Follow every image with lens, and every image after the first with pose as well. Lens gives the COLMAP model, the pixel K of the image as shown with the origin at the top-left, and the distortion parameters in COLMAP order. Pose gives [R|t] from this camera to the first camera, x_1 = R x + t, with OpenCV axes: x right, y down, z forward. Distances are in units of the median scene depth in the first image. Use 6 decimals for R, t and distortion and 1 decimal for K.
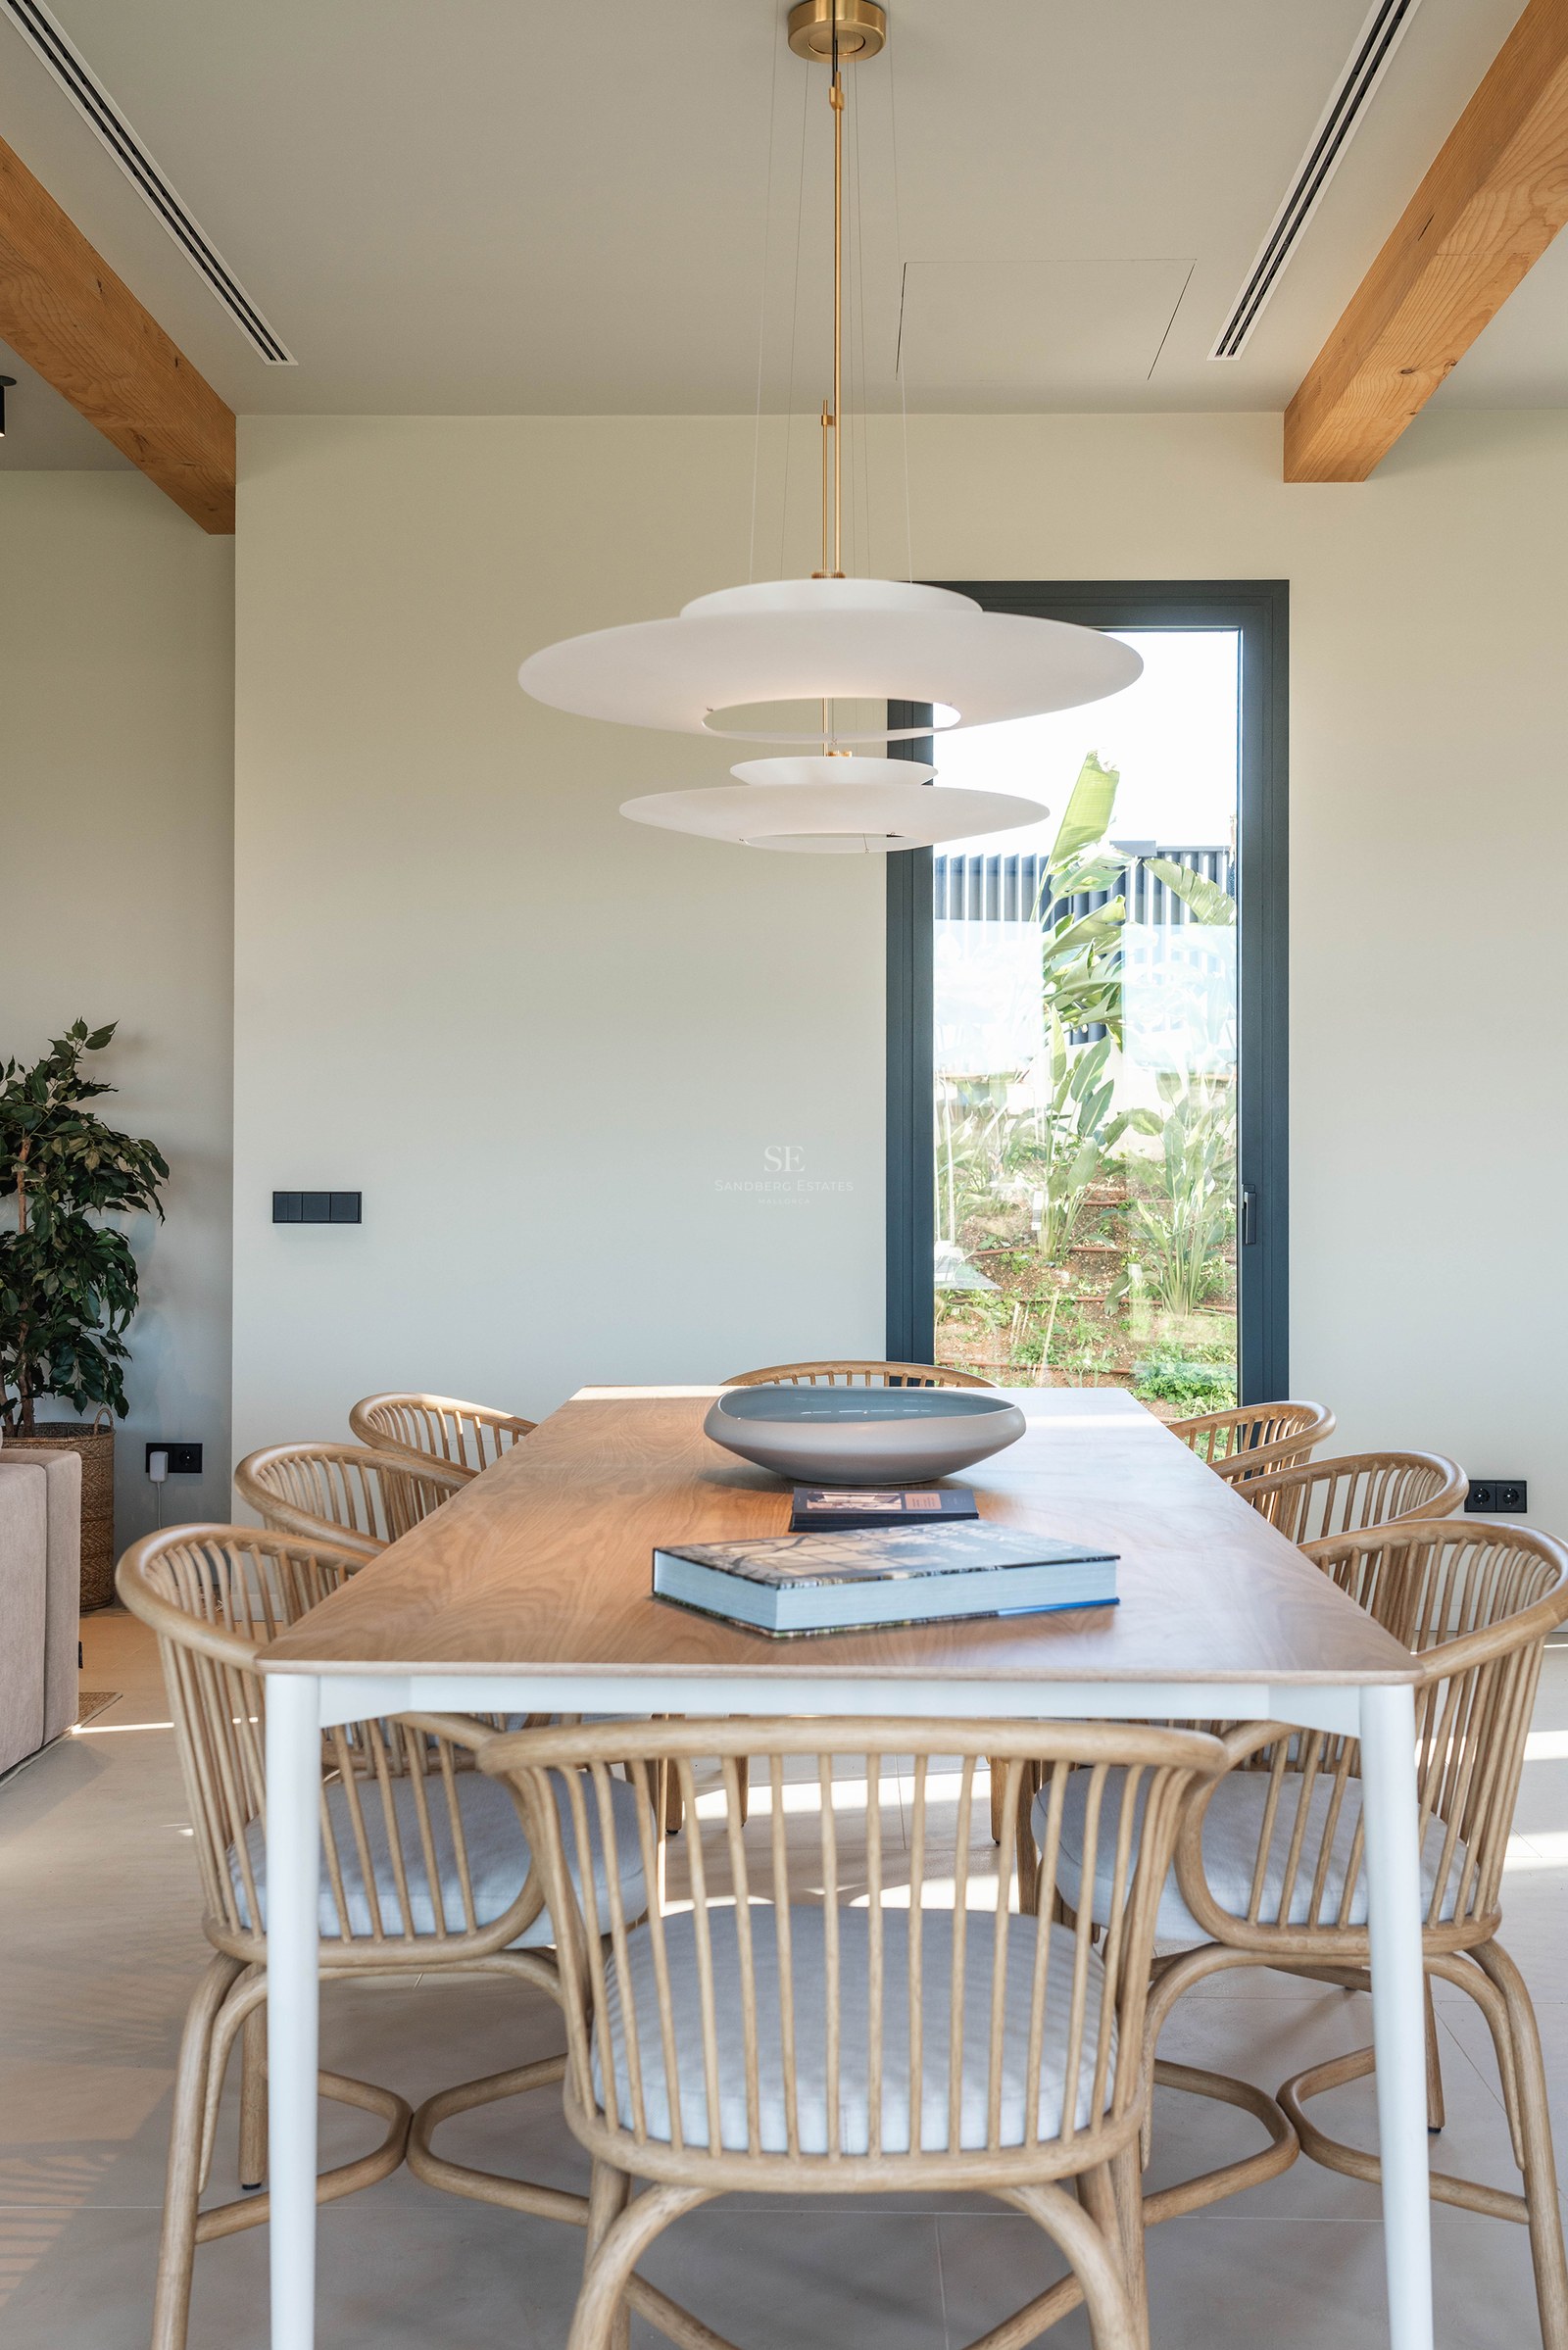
lens RADIAL K [[2978.4, 0, 784.0], [0, 2978.4, 1175.0], [0, 0, 1]] dist [0.079866, 0.094221]
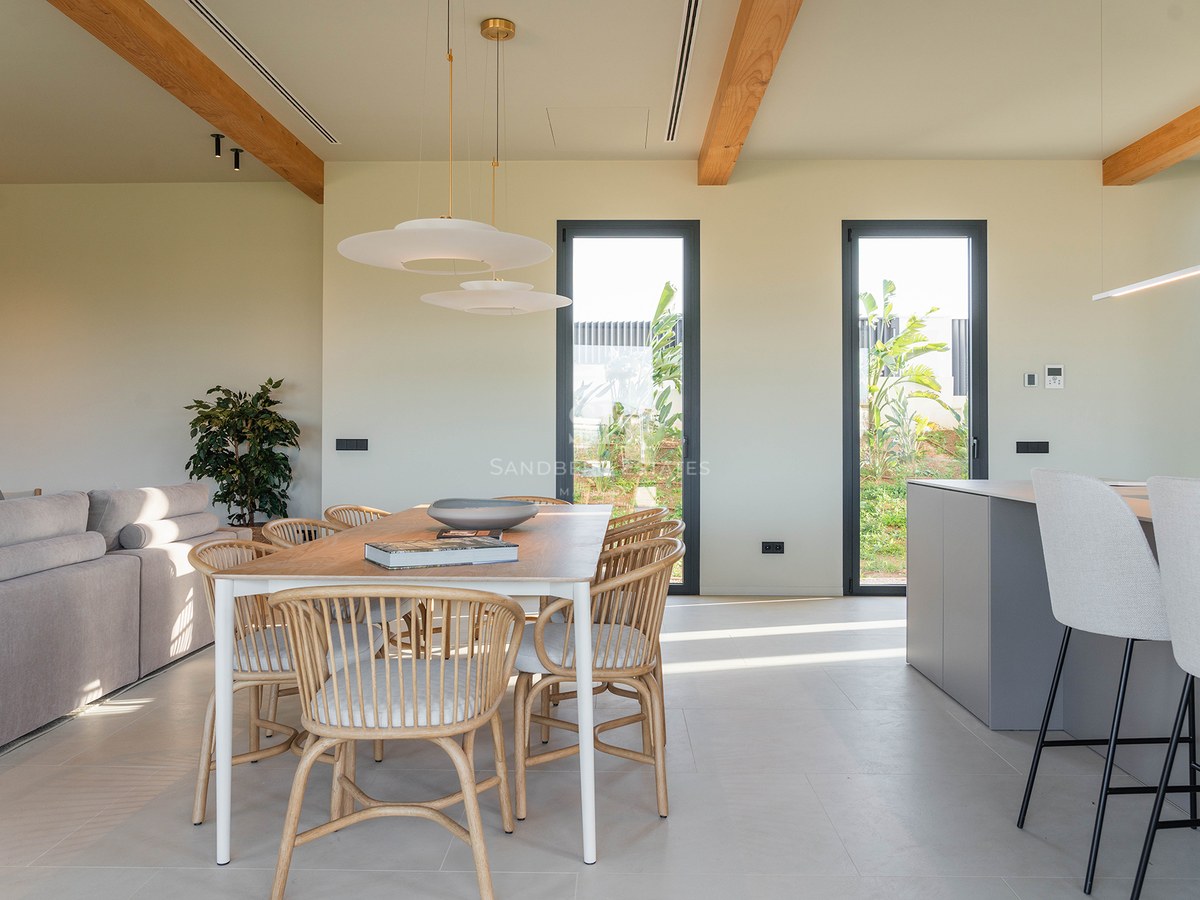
lens RADIAL K [[1128.6, 0, 600.0], [0, 1128.6, 450.0], [0, 0, 1]] dist [0.005176, 0.003741]
pose [[0.999968, 0.000925, -0.007994, 0.086029], [-0.000895, 0.999993, 0.003666, 0.012003], [0.007998, -0.003658, 0.999961, -0.053666]]
